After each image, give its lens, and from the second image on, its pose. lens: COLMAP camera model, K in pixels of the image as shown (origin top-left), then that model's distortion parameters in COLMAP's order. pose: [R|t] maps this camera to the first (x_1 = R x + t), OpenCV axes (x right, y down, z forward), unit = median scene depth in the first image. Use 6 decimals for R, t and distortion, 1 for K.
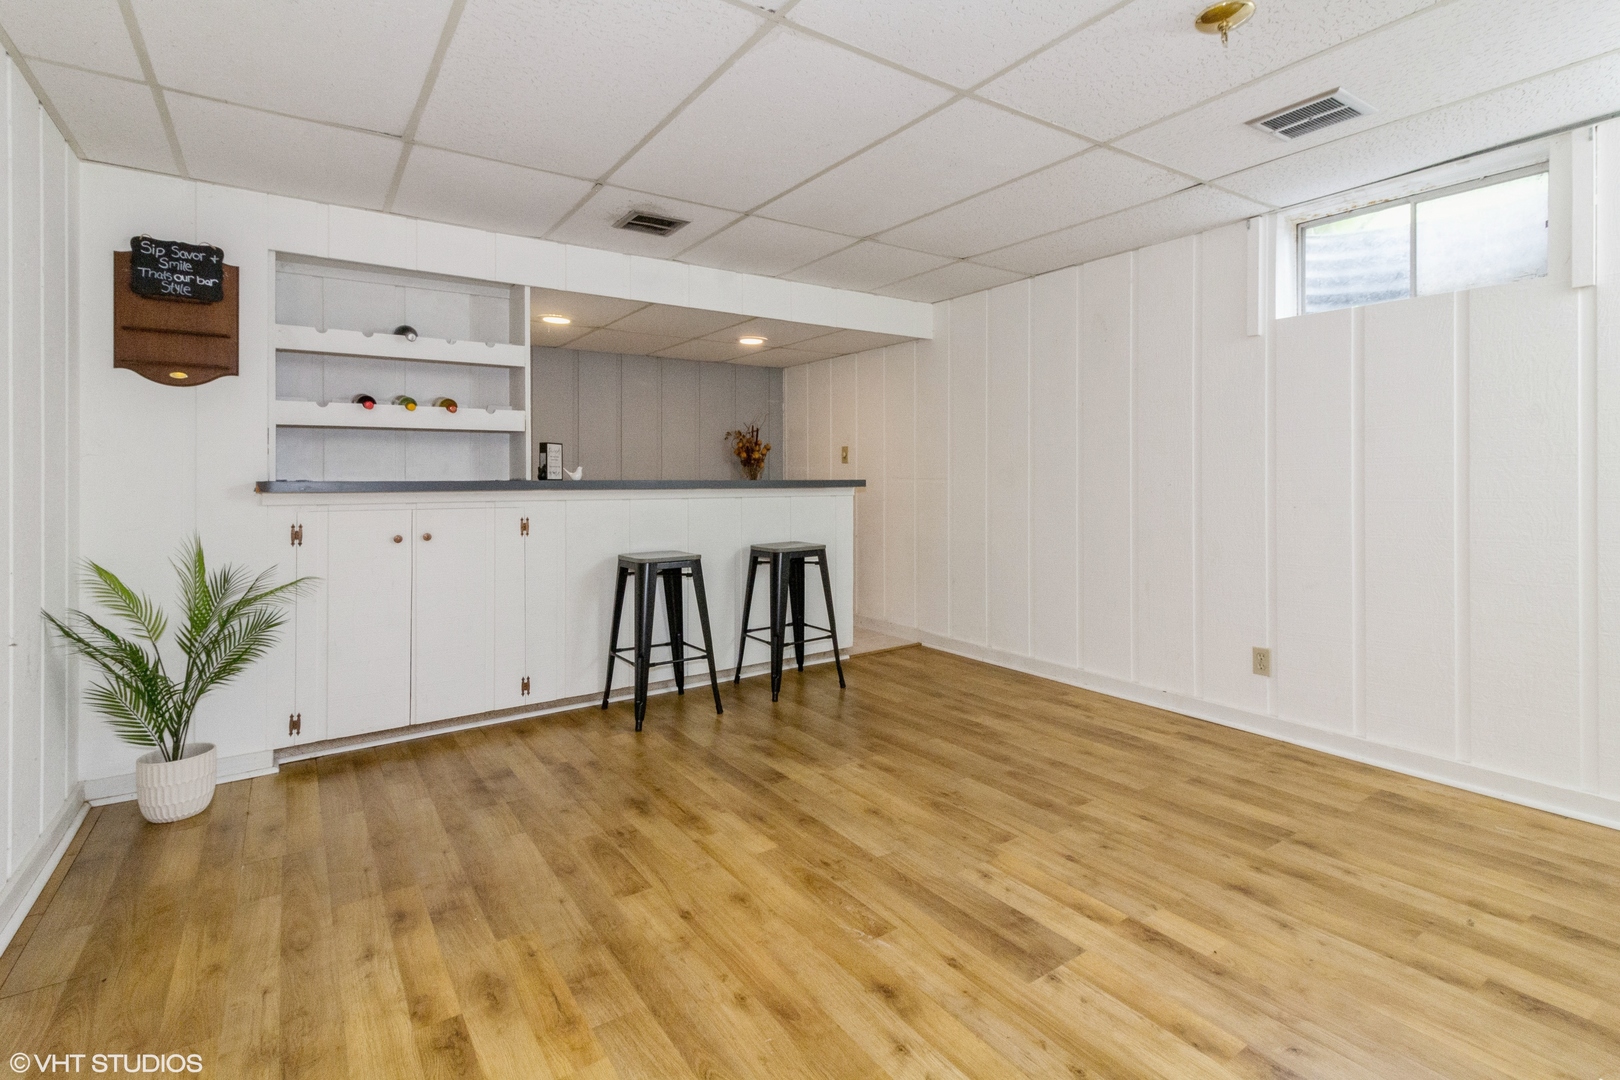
lens RADIAL K [[773.6, 0, 819.3], [0, 773.6, 480.4], [0, 0, 1]] dist [0.008380, 0.000067]
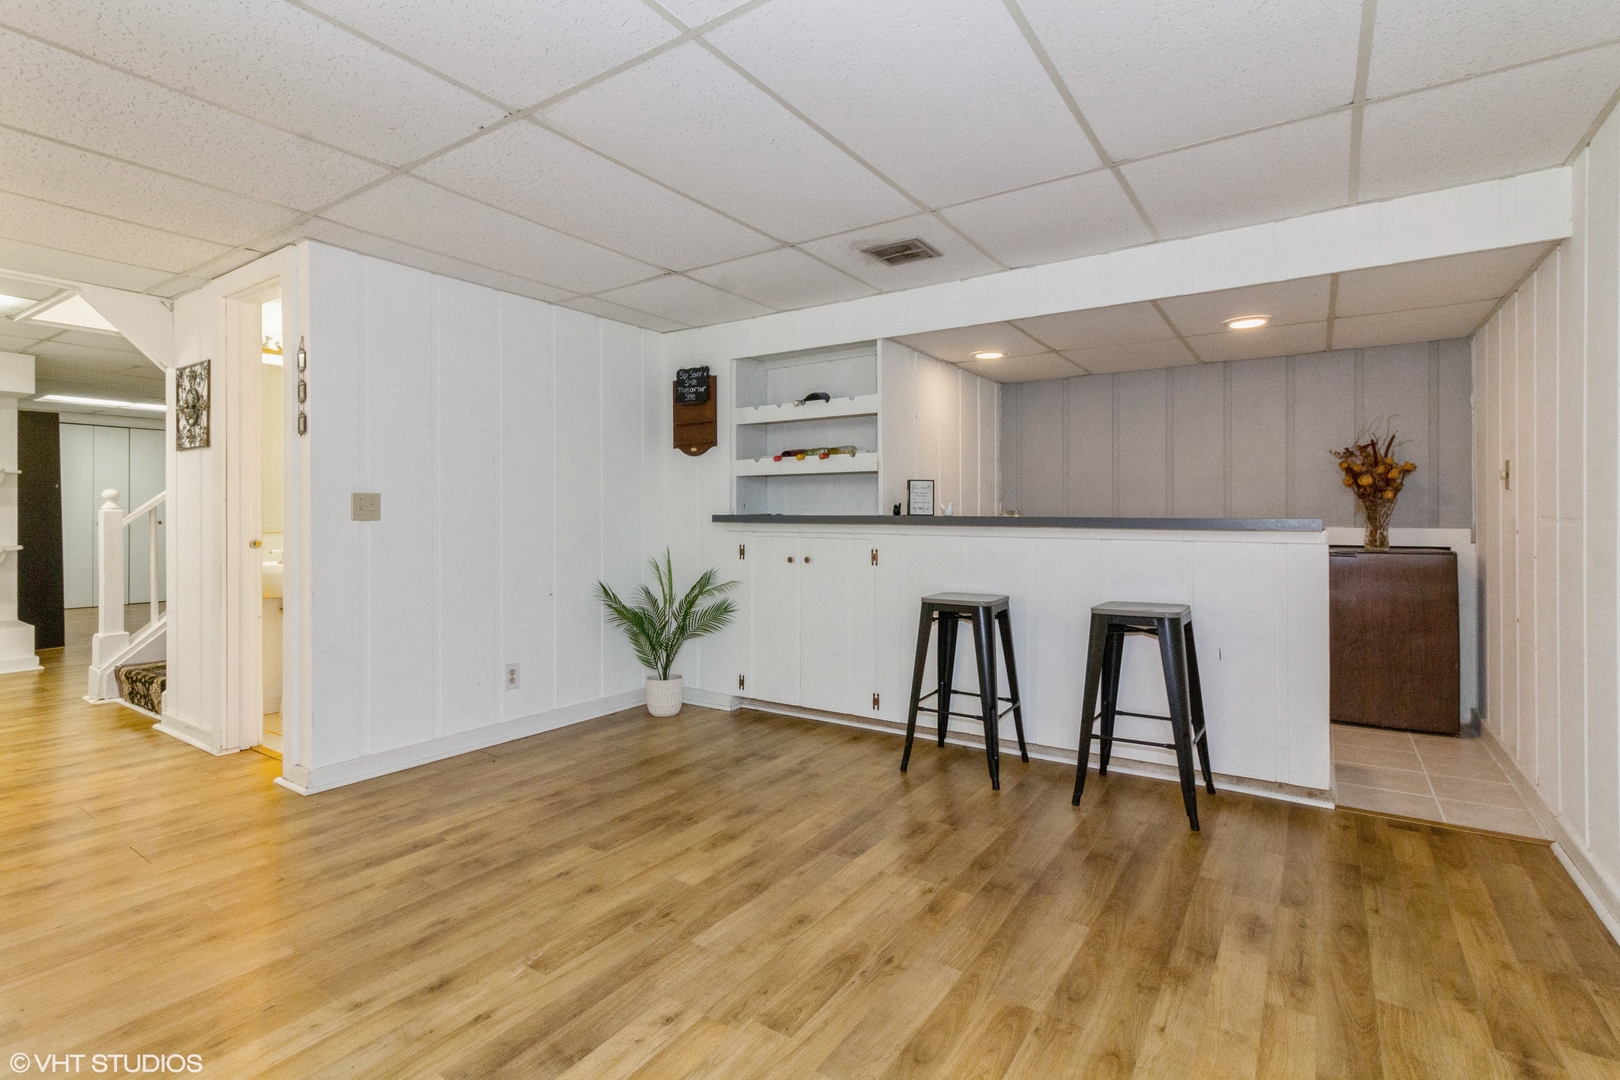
lens RADIAL K [[762.6, 0, 806.0], [0, 762.6, 511.5], [0, 0, 1]] dist [0.006022, -0.000048]
pose [[0.357611, 0.001168, -0.933870, 0.753277], [-0.006142, 0.999981, -0.001101, -0.004742], [0.933850, 0.006130, 0.357611, 0.647128]]
